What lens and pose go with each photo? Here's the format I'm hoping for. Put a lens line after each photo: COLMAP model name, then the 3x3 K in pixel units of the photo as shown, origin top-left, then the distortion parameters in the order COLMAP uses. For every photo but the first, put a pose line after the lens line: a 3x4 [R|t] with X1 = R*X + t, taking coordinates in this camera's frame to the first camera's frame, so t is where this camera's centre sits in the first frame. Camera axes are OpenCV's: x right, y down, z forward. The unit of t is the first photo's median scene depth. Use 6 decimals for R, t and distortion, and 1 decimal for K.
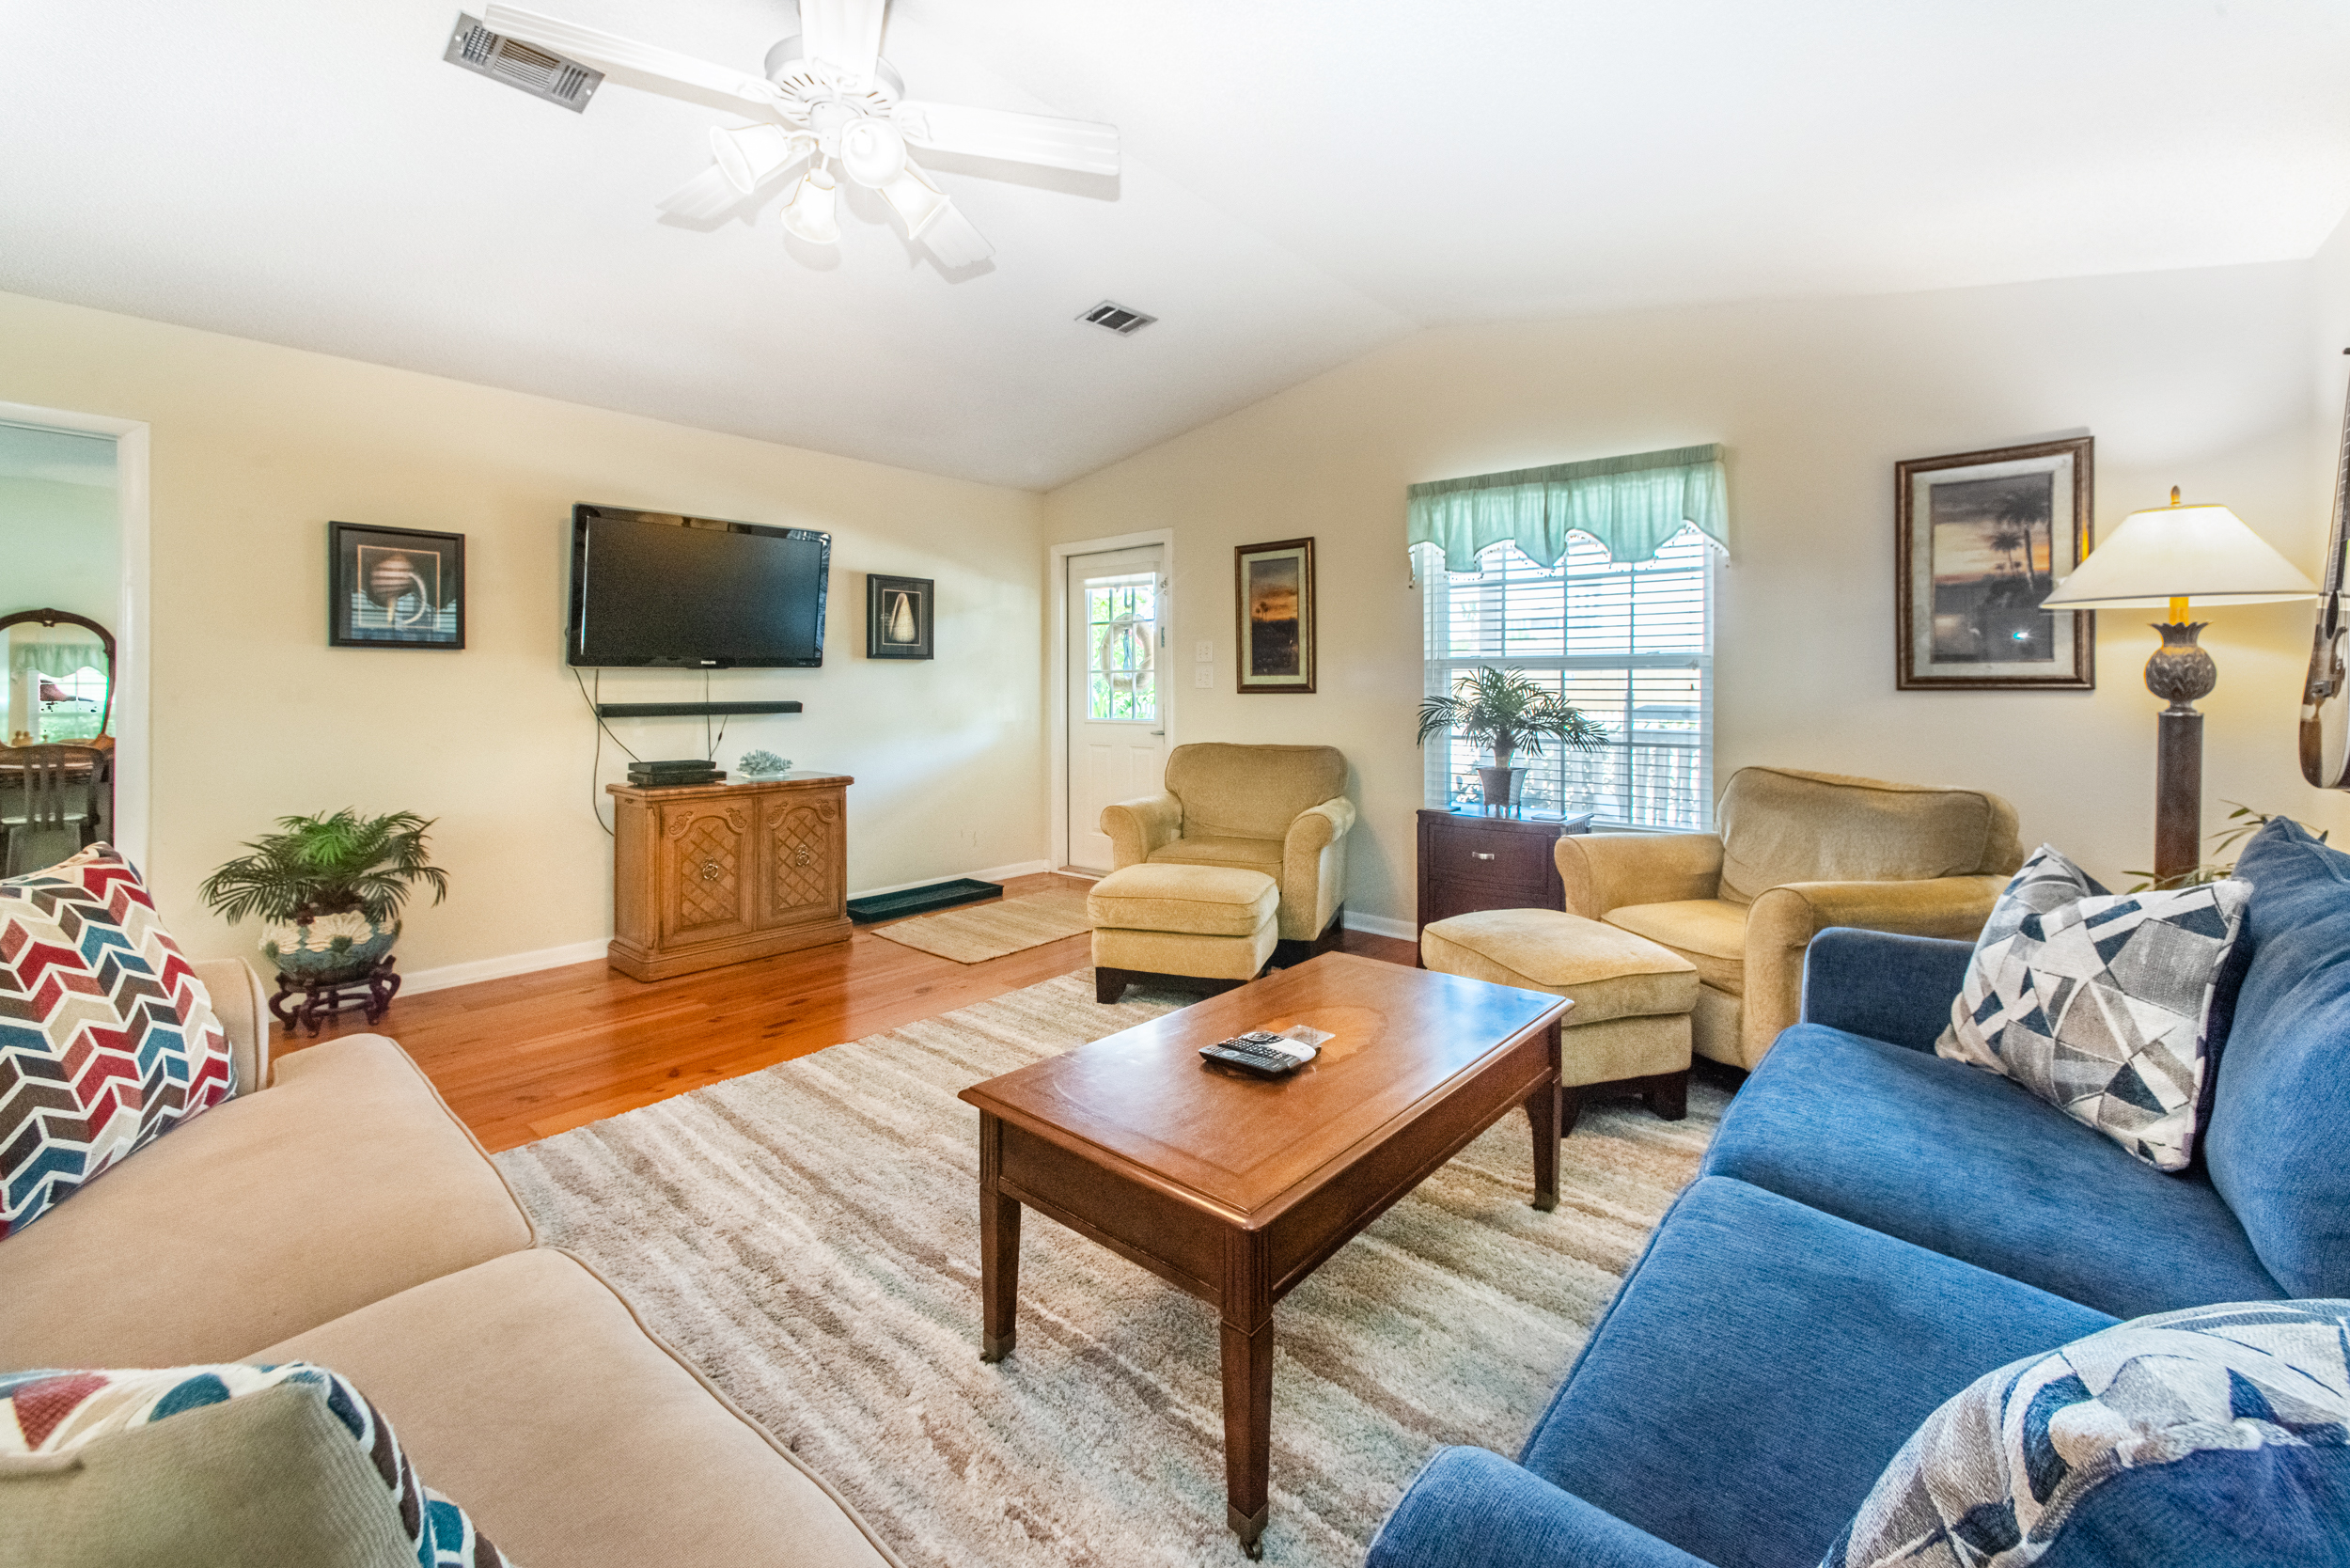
lens RADIAL K [[969.2, 0, 1166.9], [0, 969.2, 686.6], [0, 0, 1]] dist [0.007998, -0.000275]
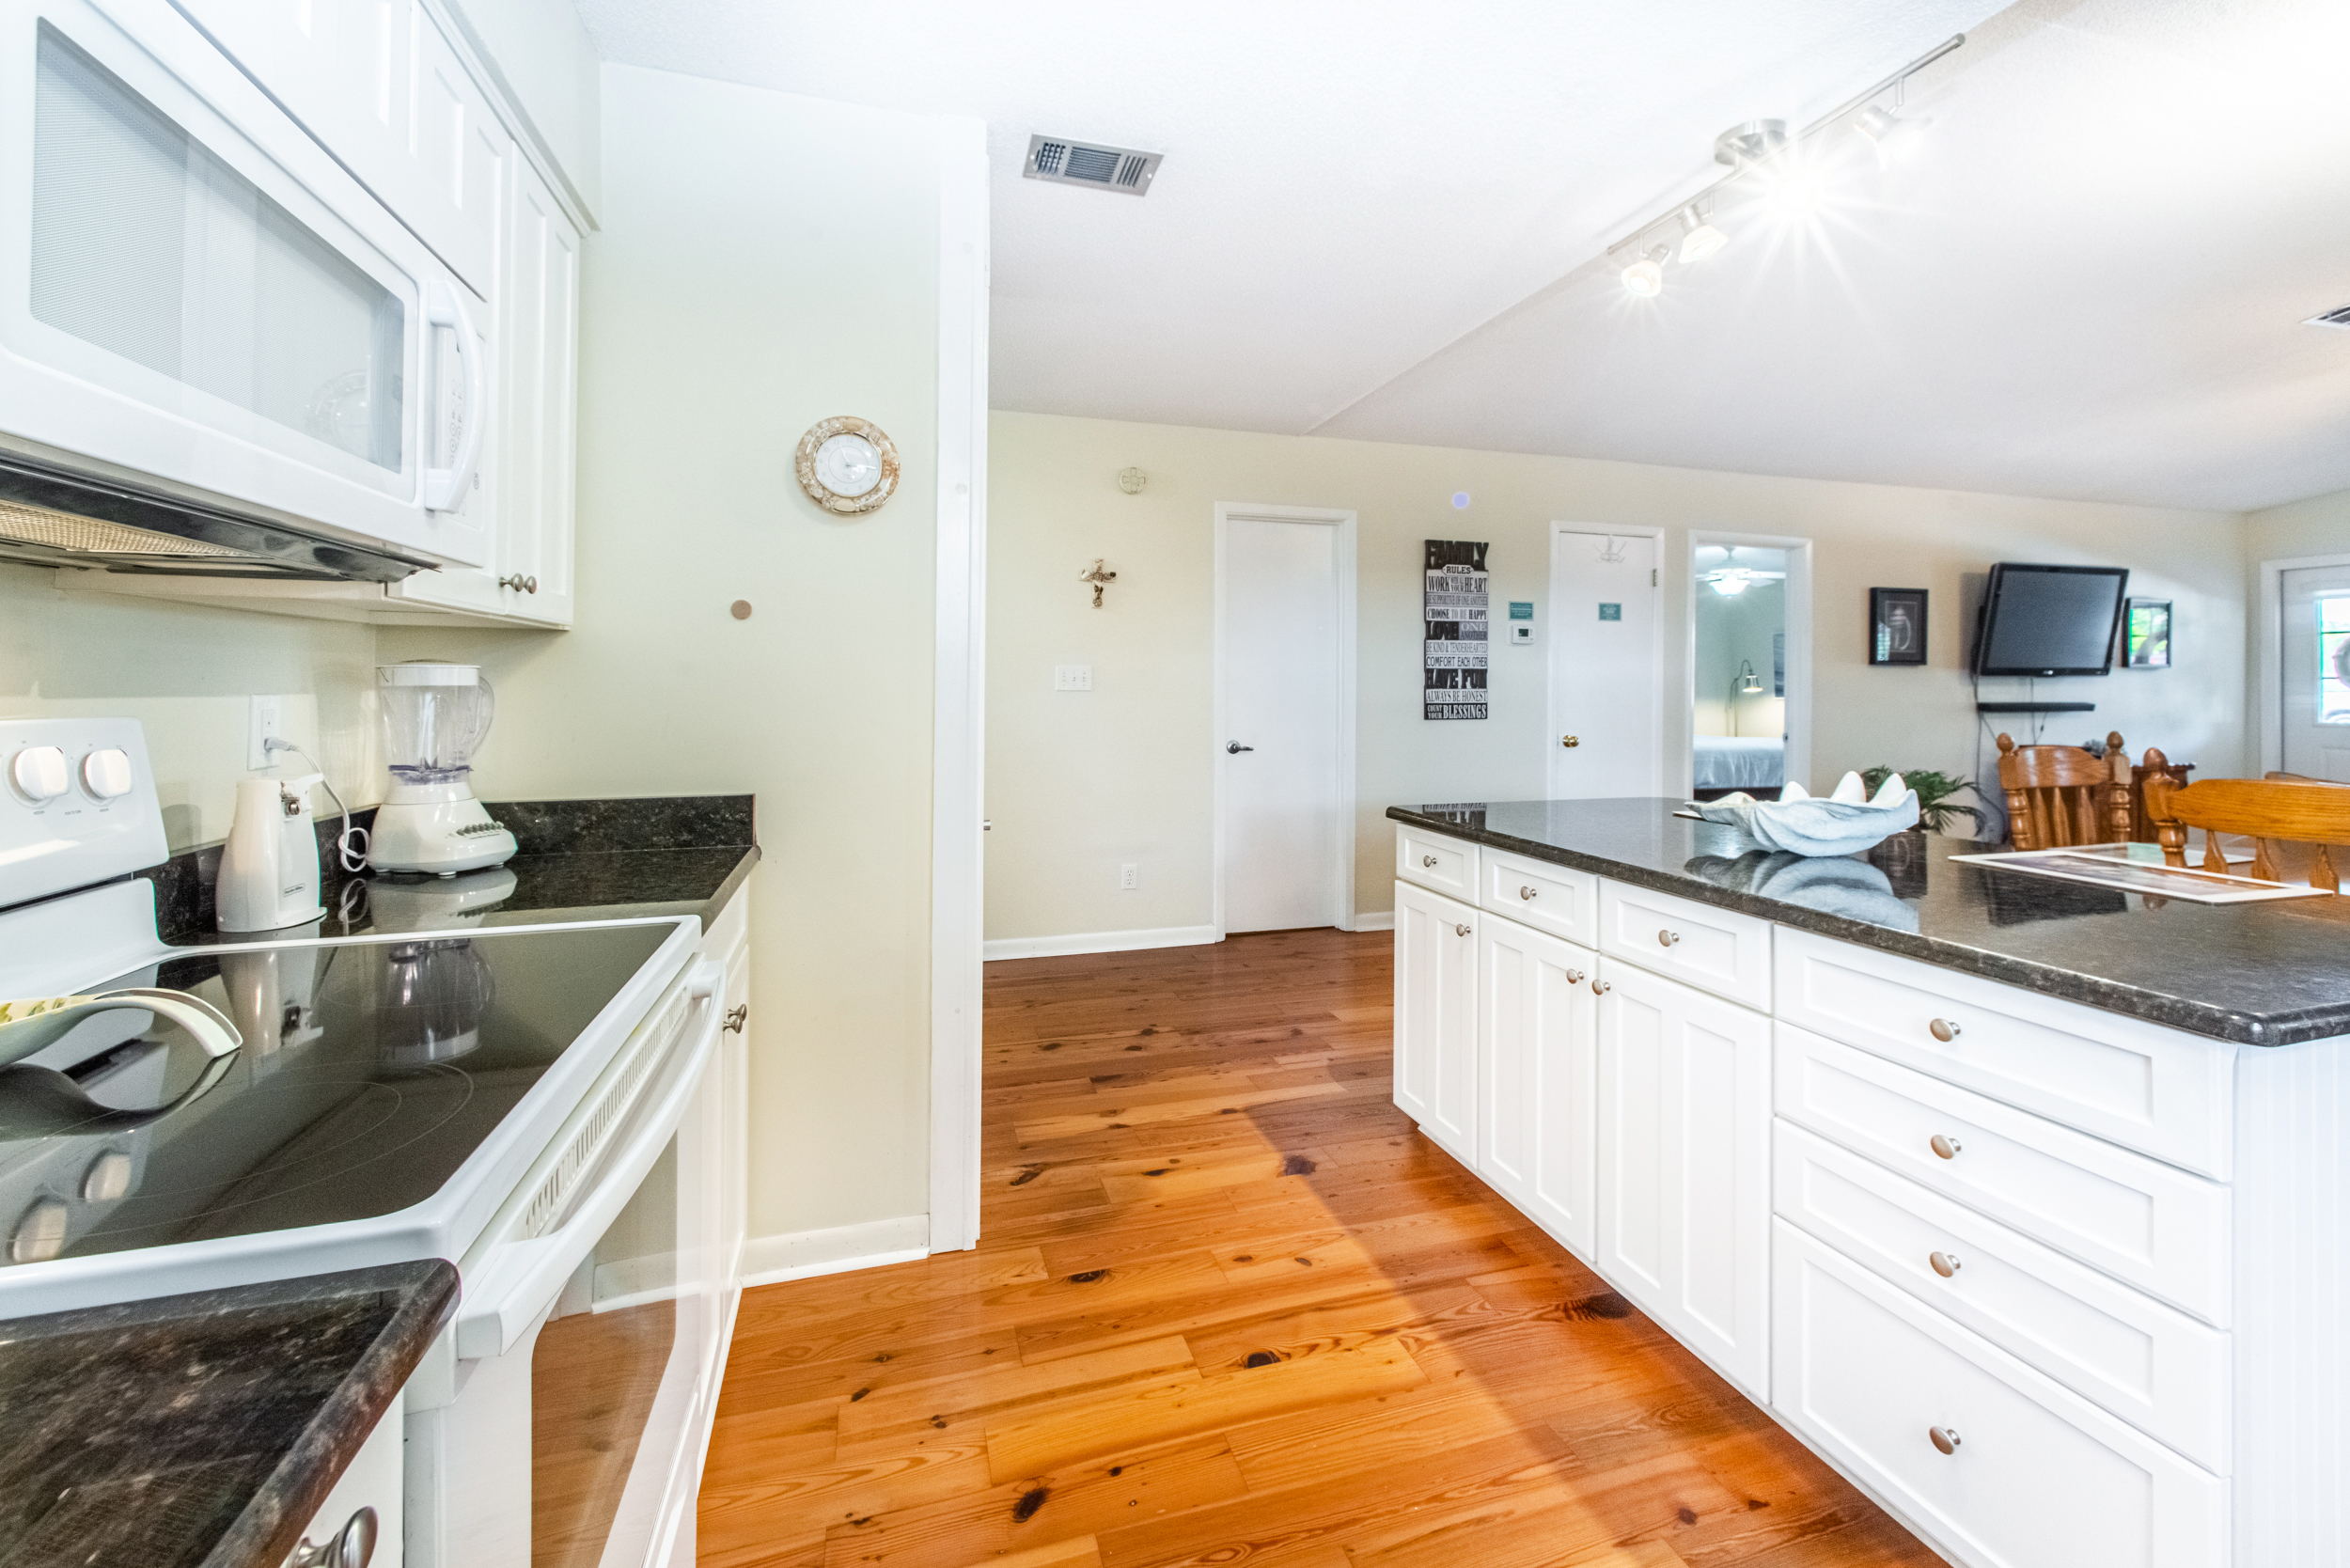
lens RADIAL K [[969.2, 0, 1103.2], [0, 969.2, 683.3], [0, 0, 1]] dist [0.007998, -0.000275]
pose [[0.850282, -0.001530, -0.526324, -0.938001], [-0.003759, 0.999953, -0.008980, 0.006839], [0.526313, 0.009614, 0.850236, -0.885873]]
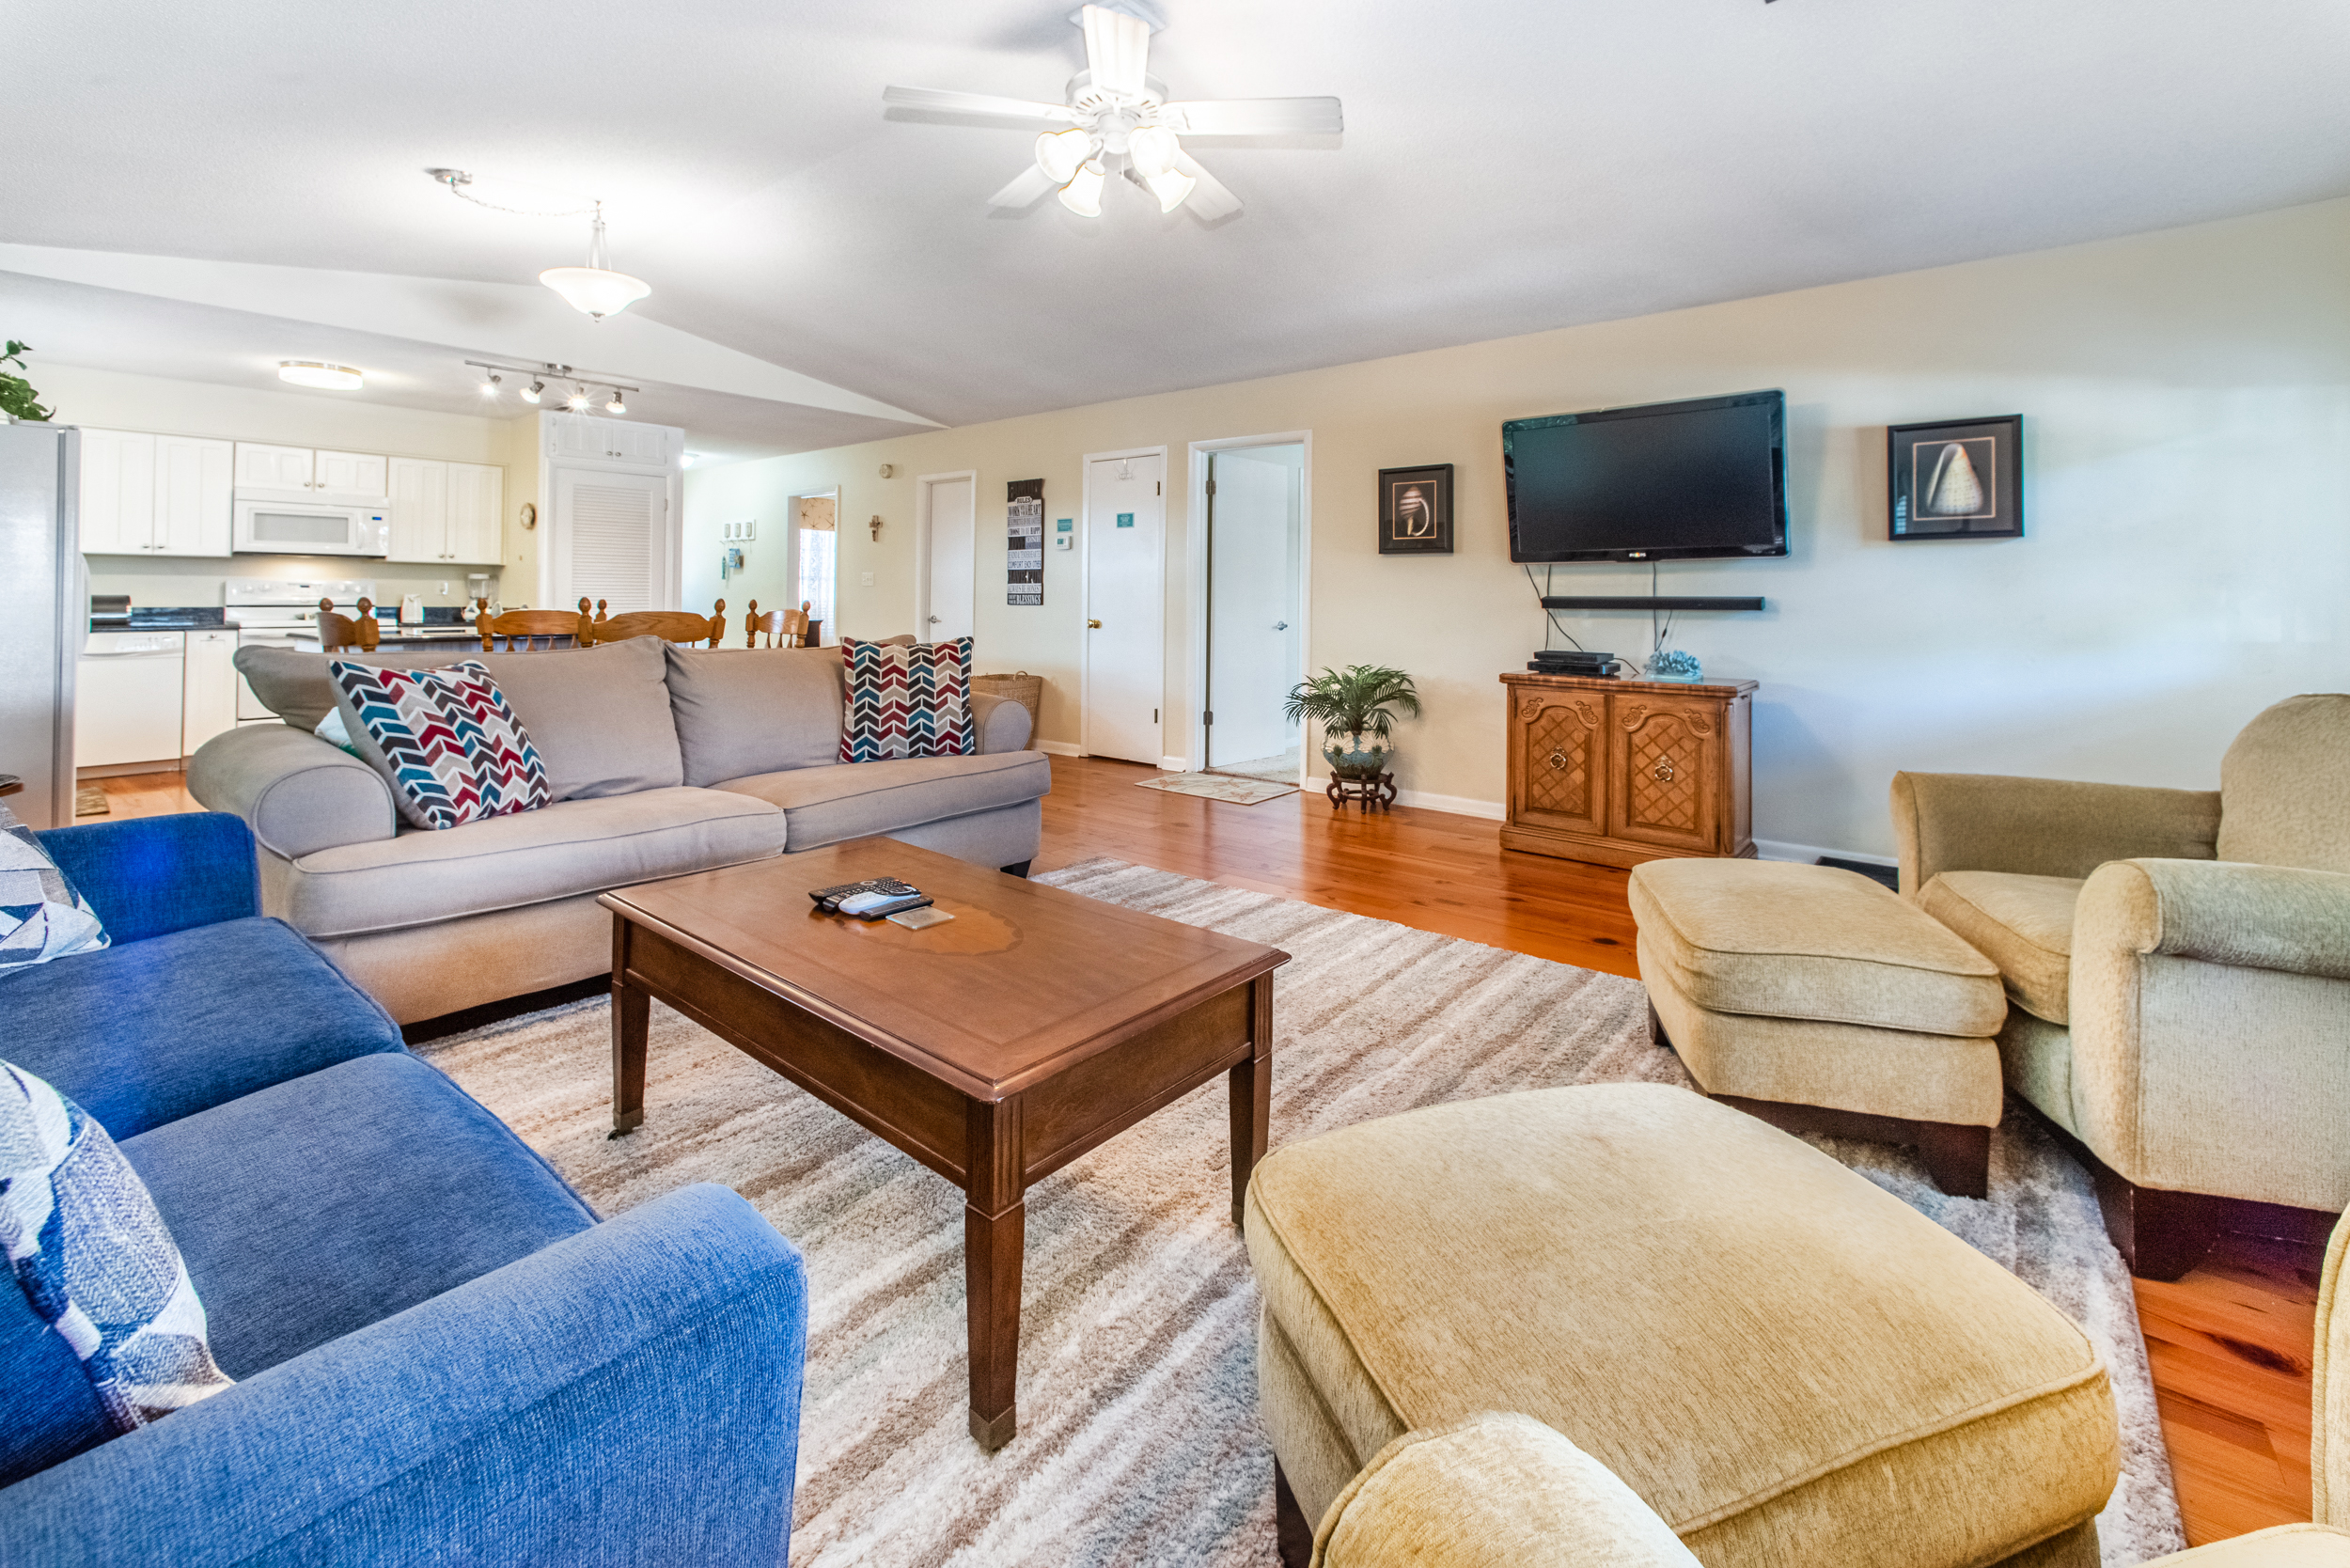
lens RADIAL K [[969.2, 0, 1212.7], [0, 969.2, 588.3], [0, 0, 1]] dist [0.007998, -0.000275]
pose [[0.062932, -0.010850, -0.997959, 0.499596], [-0.010062, 0.999883, -0.011506, 0.025640], [0.997967, 0.010765, 0.062815, 0.558636]]
